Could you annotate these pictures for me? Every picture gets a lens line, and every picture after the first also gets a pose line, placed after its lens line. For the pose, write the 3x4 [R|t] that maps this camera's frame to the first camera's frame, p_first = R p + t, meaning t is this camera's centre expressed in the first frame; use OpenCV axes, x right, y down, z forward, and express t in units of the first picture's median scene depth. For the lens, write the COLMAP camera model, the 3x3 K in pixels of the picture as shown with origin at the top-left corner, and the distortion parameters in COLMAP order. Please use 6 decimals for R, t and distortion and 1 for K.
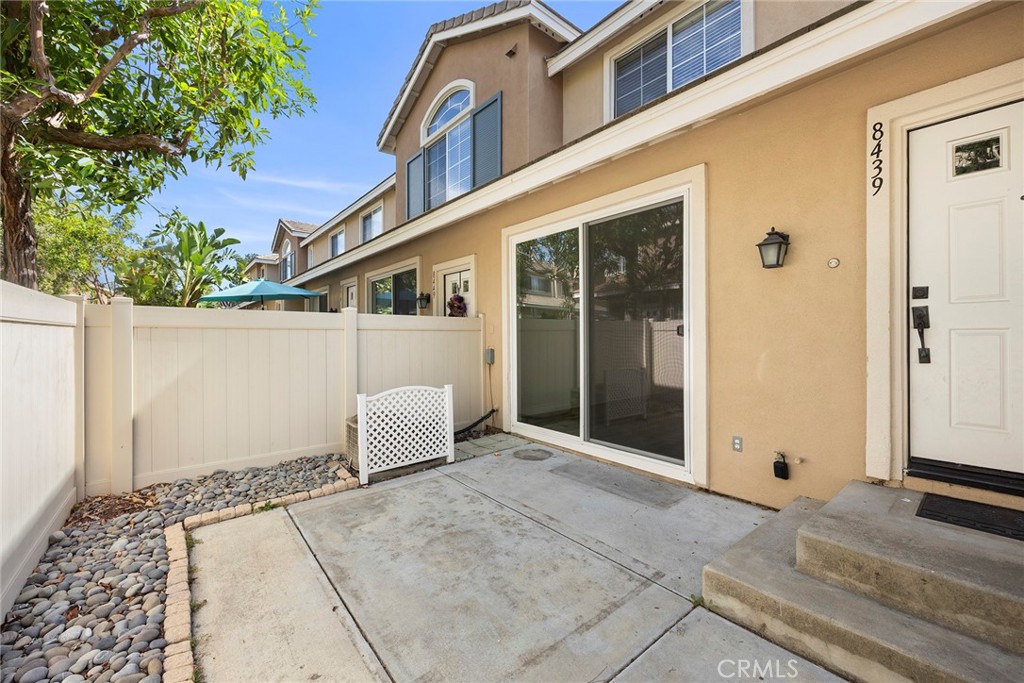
lens RADIAL K [[414.8, 0, 512.0], [0, 414.8, 341.5], [0, 0, 1]] dist [0.002599, 0.000284]
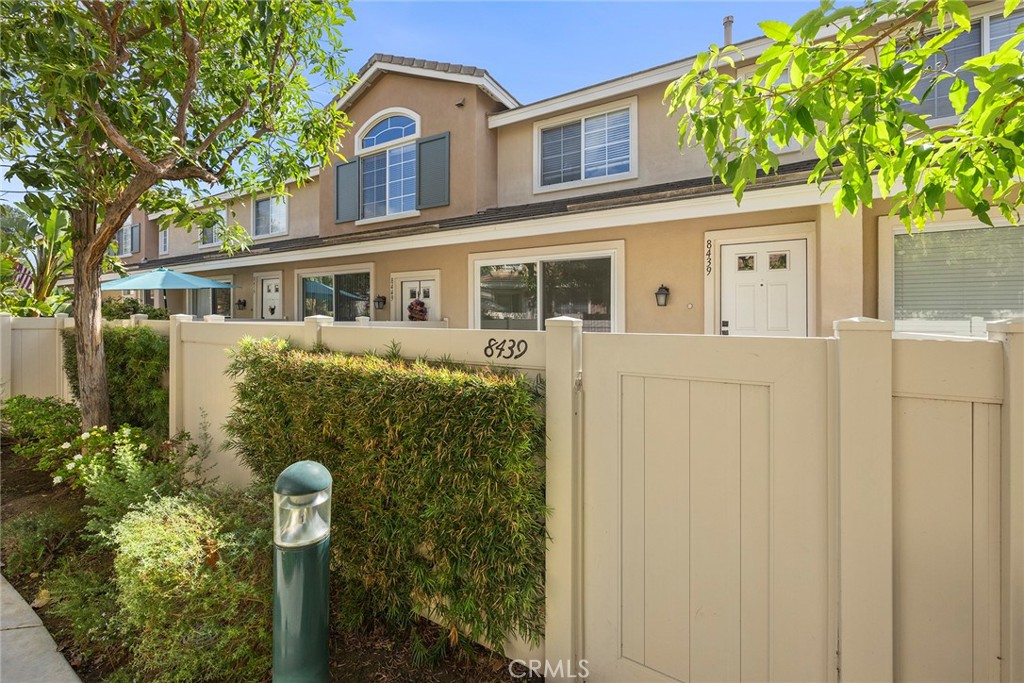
lens RADIAL K [[422.7, 0, 512.8], [0, 422.7, 328.6], [0, 0, 1]] dist [0.001531, 0.000140]
pose [[0.942401, -0.000490, 0.334485, -0.283029], [-0.002590, 0.999958, 0.008761, -0.041014], [-0.334475, -0.009123, 0.942360, -0.249248]]
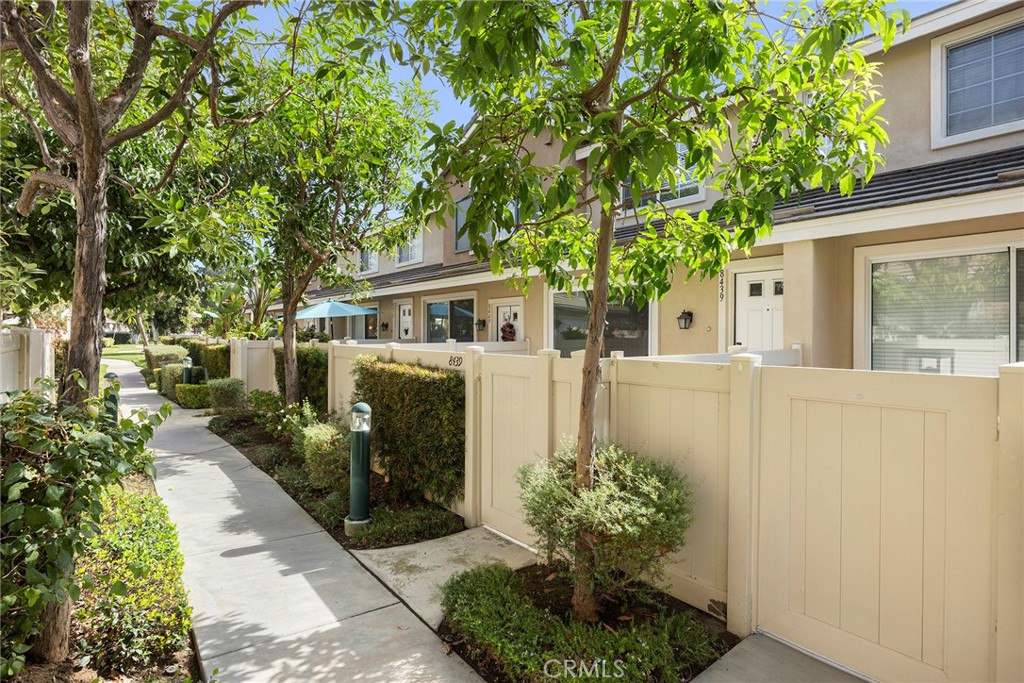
lens RADIAL K [[518.6, 0, 512.0], [0, 518.6, 341.5], [0, 0, 1]] dist [-0.000087, 0.000048]
pose [[0.999758, -0.001942, -0.021928, -0.082491], [0.002003, 0.999994, 0.002752, -0.054946], [0.021923, -0.002795, 0.999756, -0.729956]]
